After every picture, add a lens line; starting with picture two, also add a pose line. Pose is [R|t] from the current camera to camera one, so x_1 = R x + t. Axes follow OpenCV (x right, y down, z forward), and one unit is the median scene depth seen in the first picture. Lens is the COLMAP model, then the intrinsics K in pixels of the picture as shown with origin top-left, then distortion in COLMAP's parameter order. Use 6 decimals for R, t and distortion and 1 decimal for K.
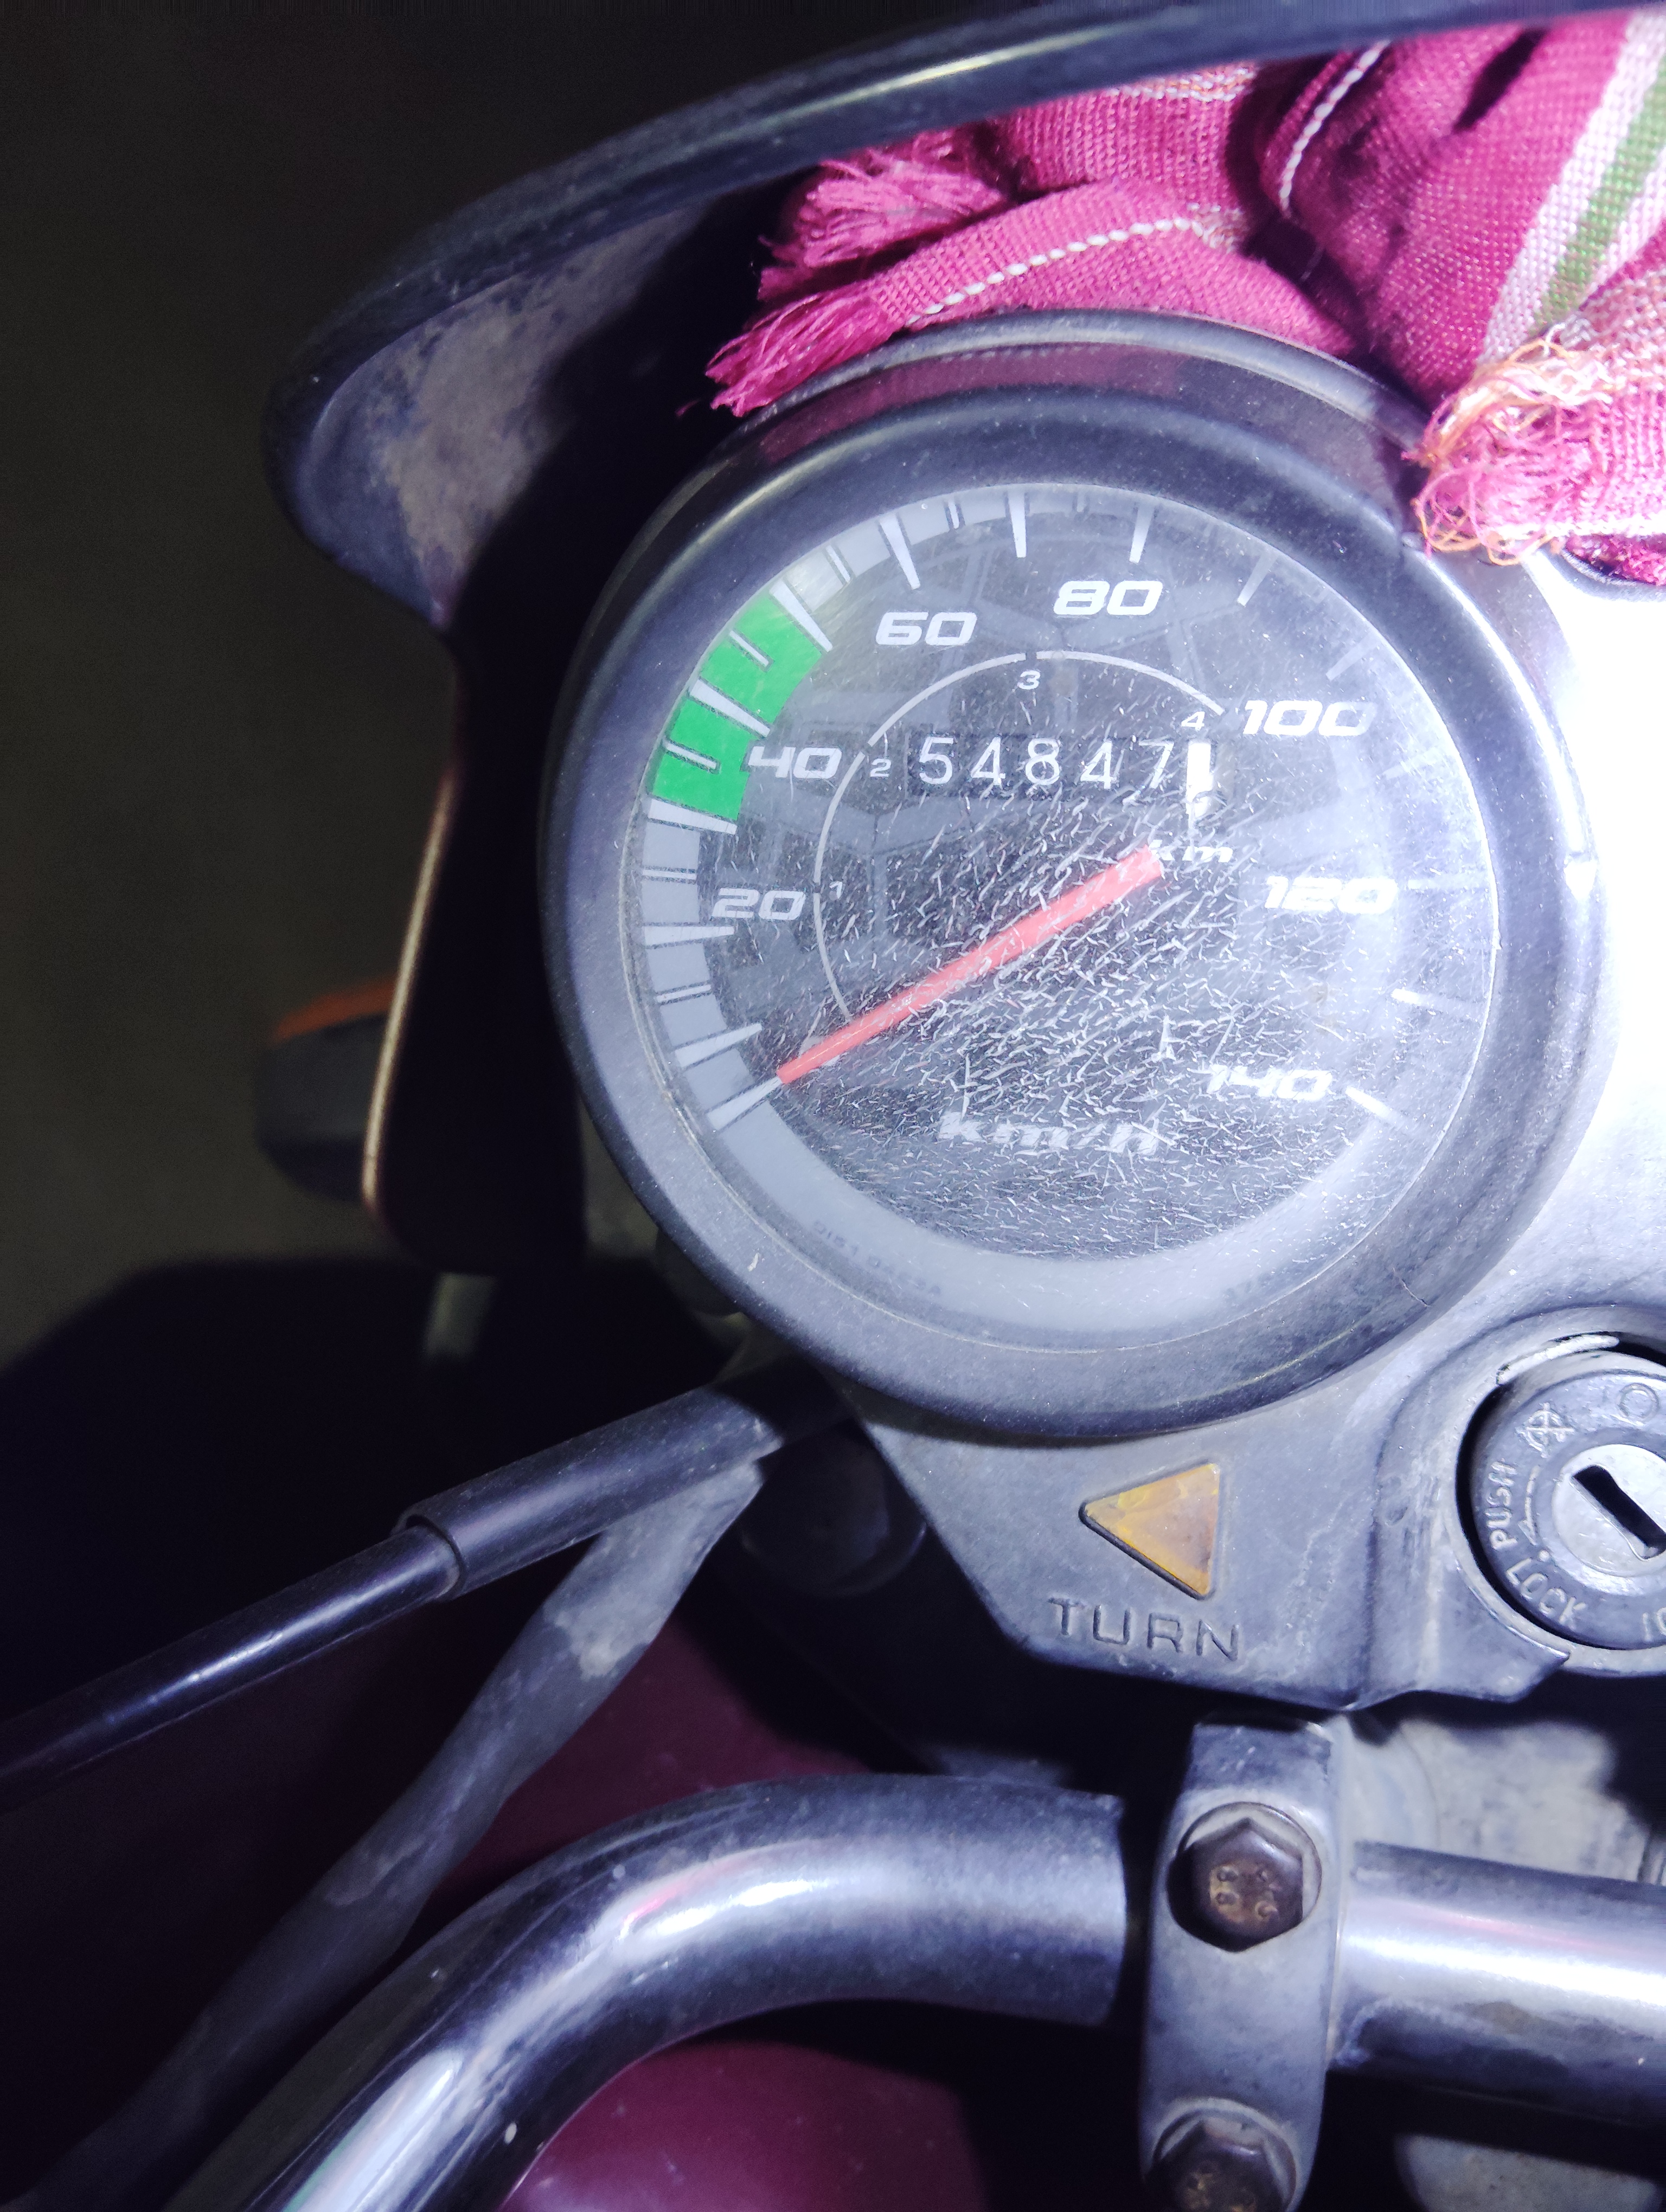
lens RADIAL K [[1838.2, 0, 833.0], [0, 1838.2, 1106.0], [0, 0, 1]] dist [0.054384, -0.206171]
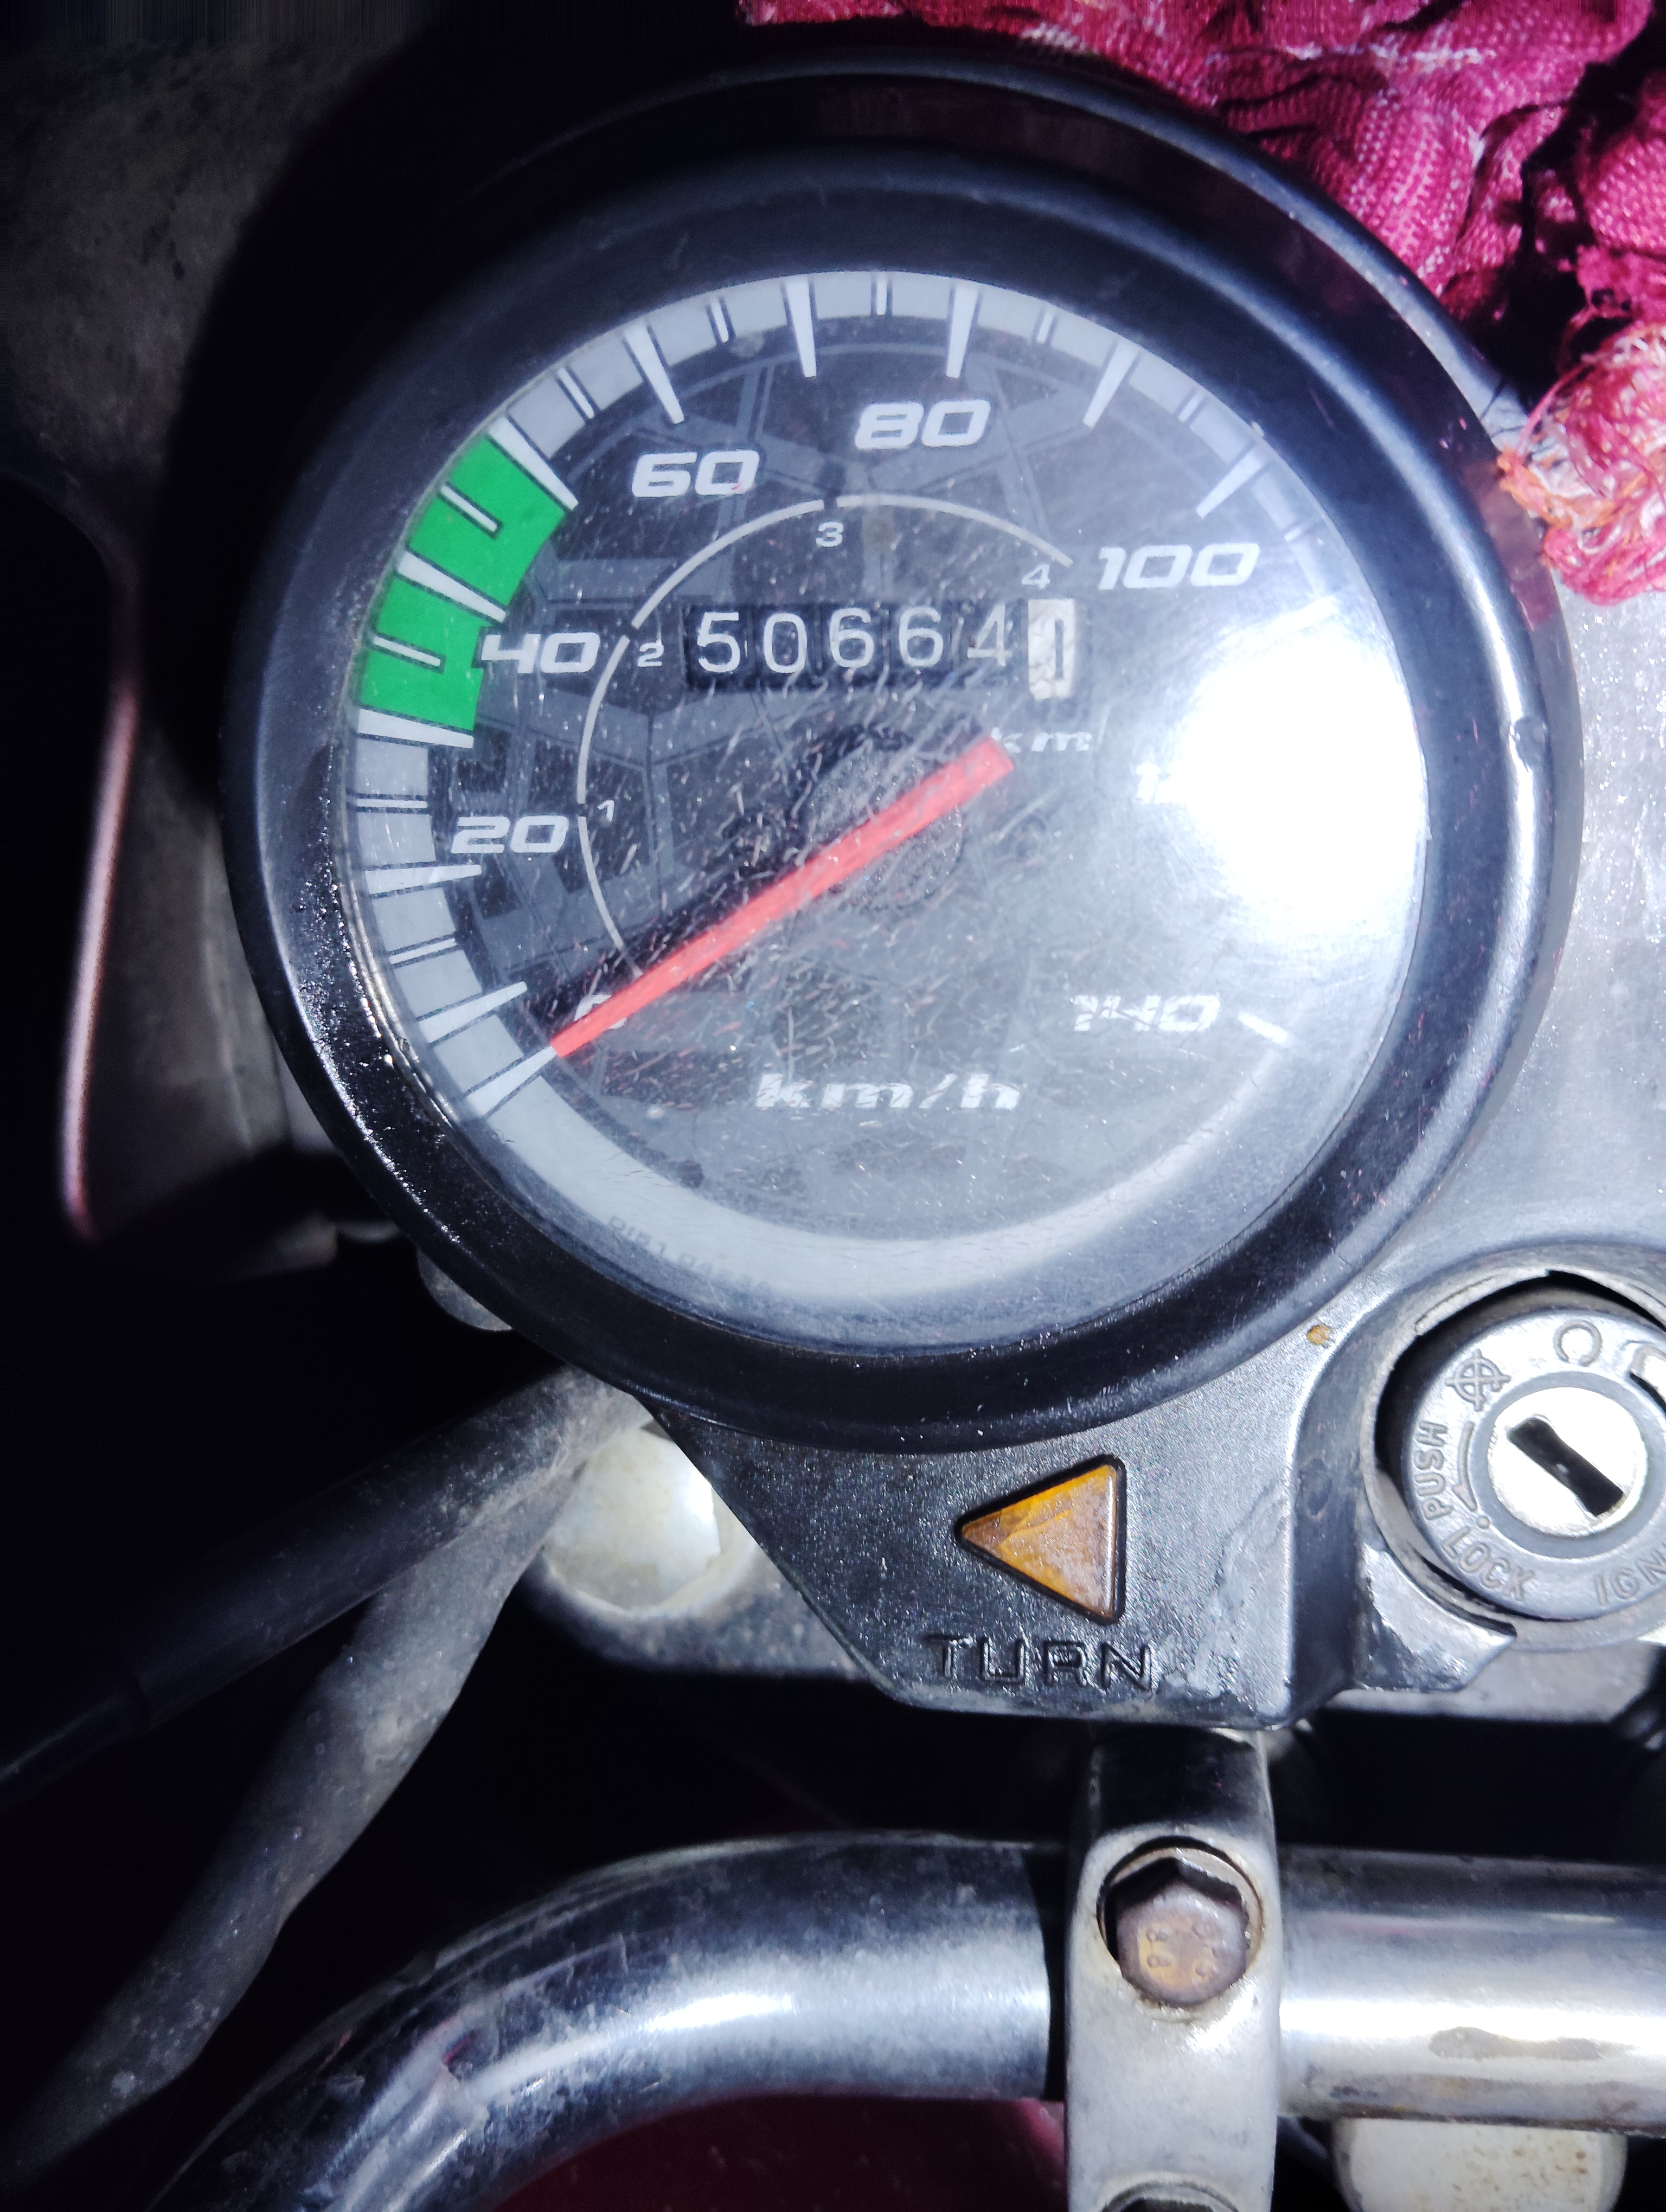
lens RADIAL K [[1838.2, 0, 833.0], [0, 1838.2, 1106.0], [0, 0, 1]] dist [0.054384, -0.206171]
pose [[0.988498, -0.082310, 0.126874, -0.013823], [0.074381, 0.995042, 0.066016, -0.037356], [-0.131679, -0.055819, 0.989720, 0.195753]]
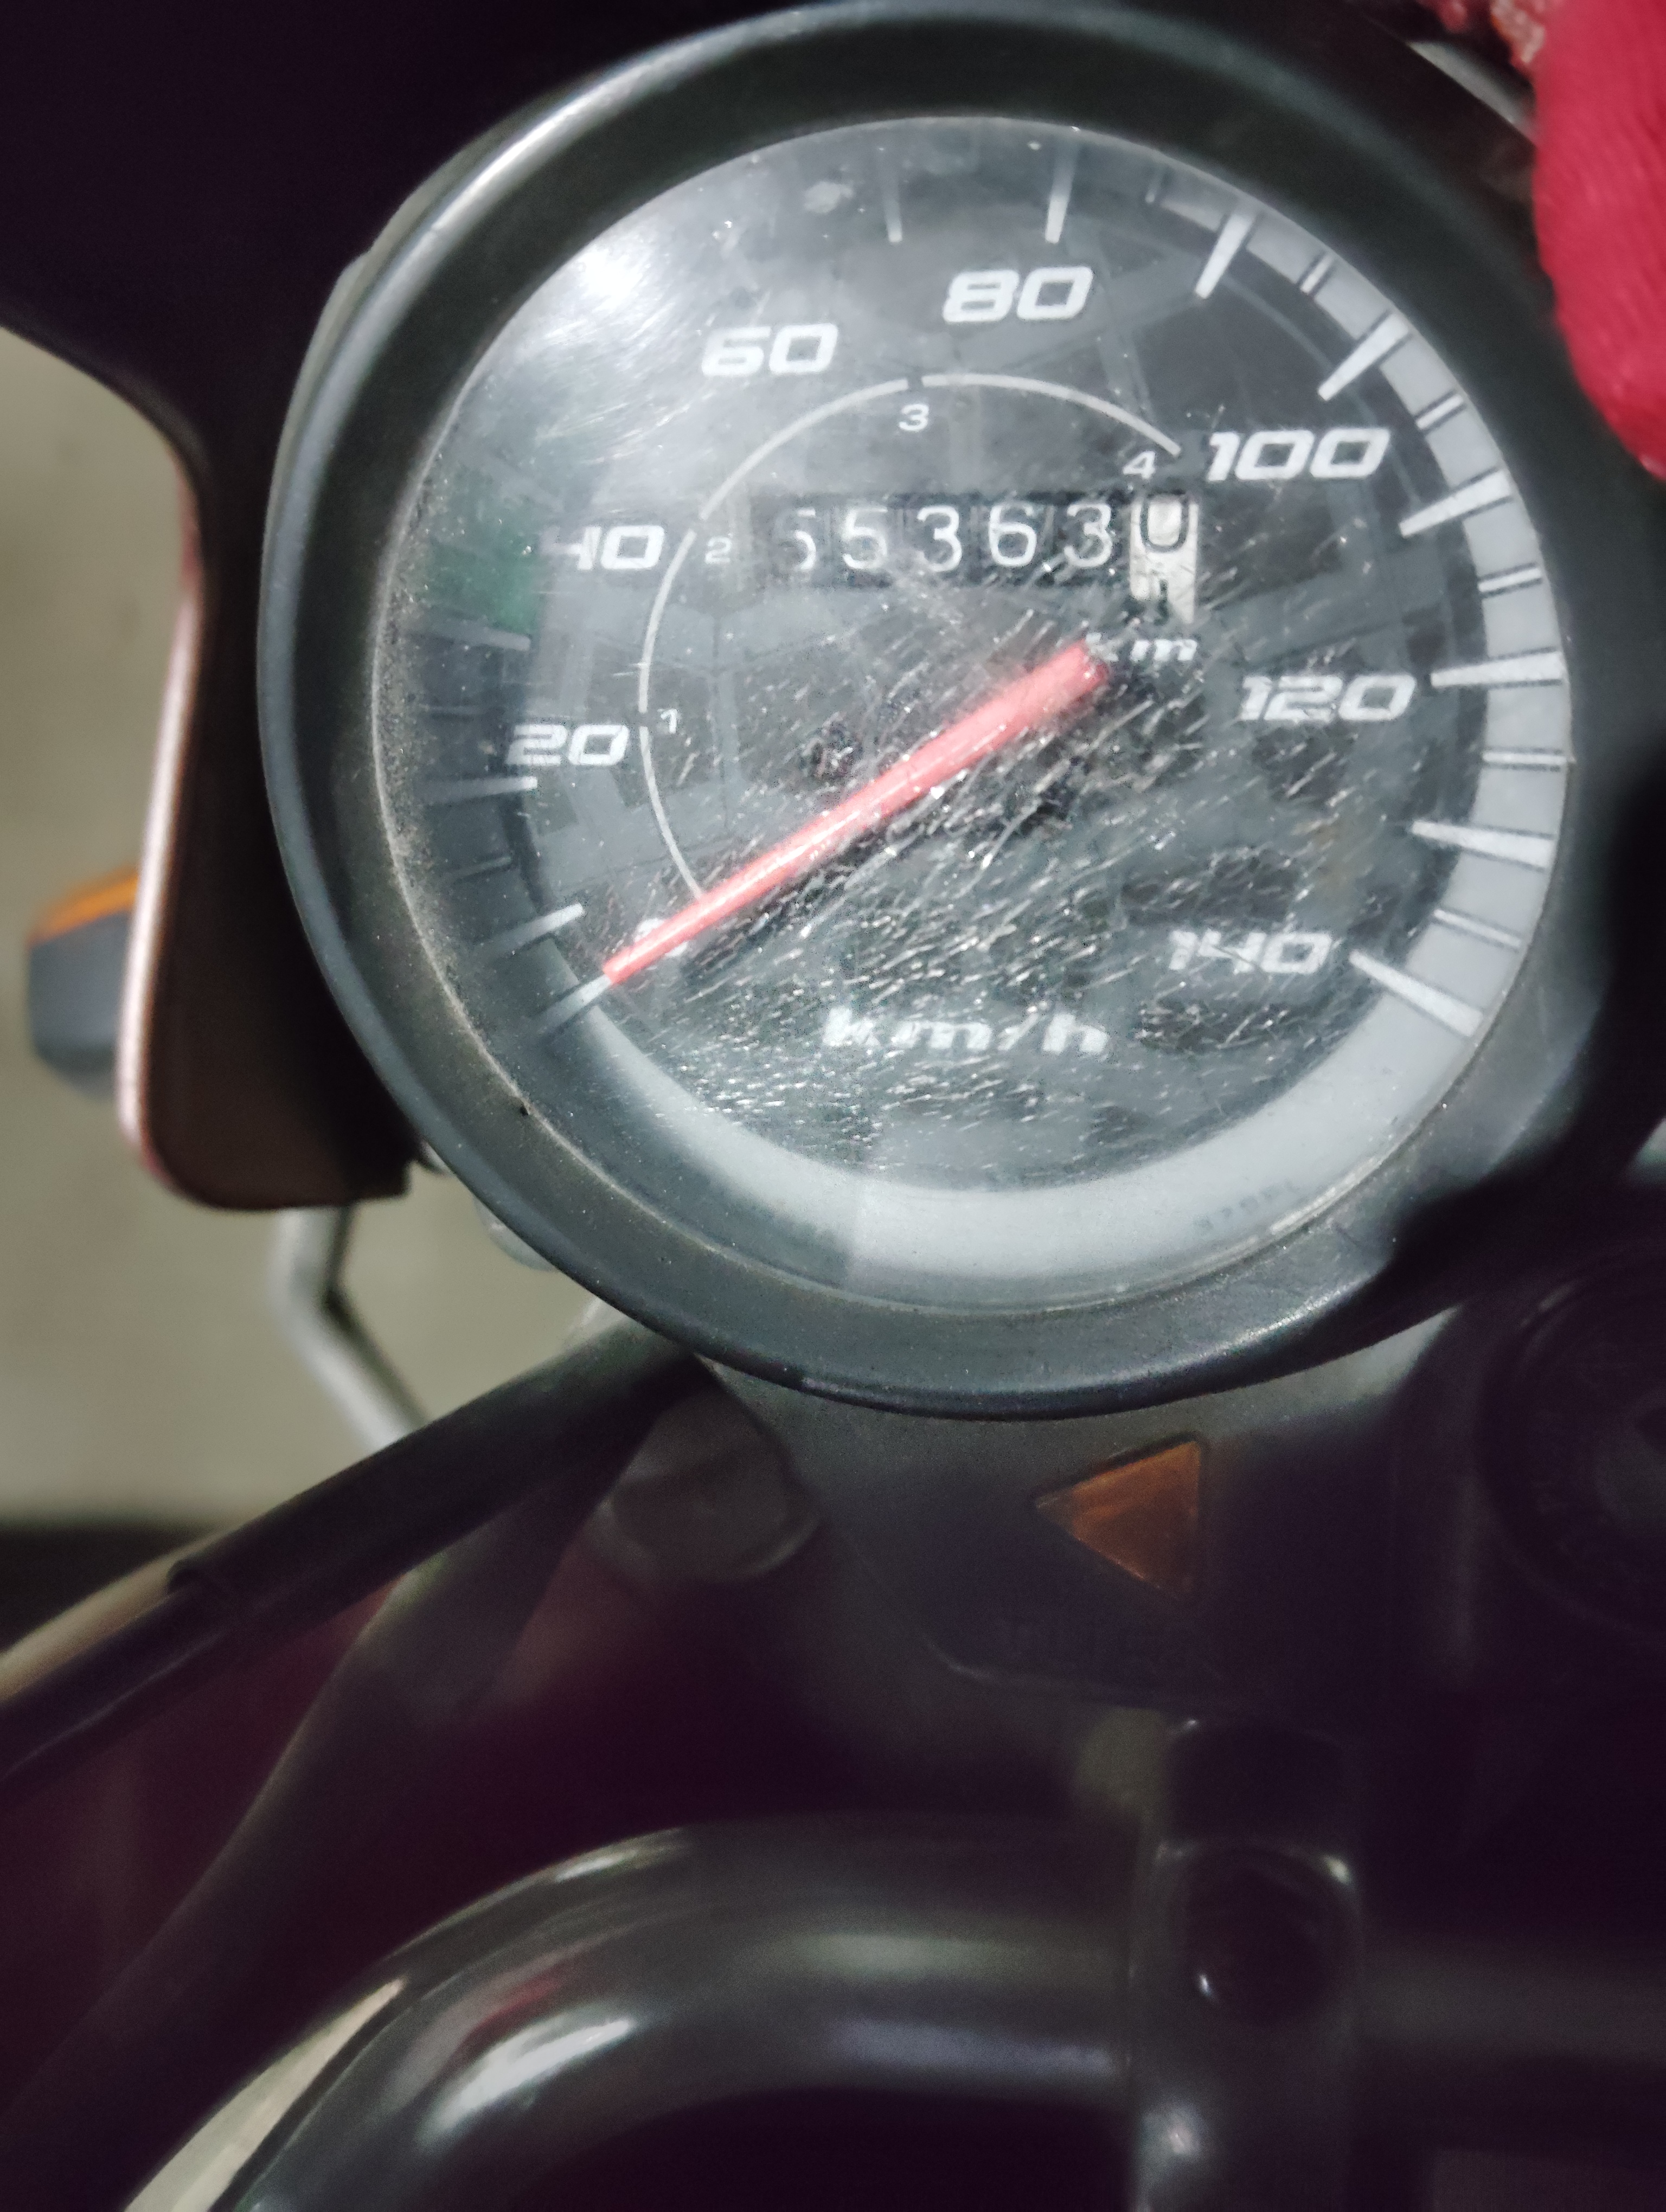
lens RADIAL K [[1838.2, 0, 833.0], [0, 1838.2, 1106.0], [0, 0, 1]] dist [0.054384, -0.206171]
pose [[0.996776, -0.055938, 0.057512, 0.017275], [0.050689, 0.994742, 0.088988, -0.026609], [-0.062187, -0.085786, 0.994371, 0.252281]]
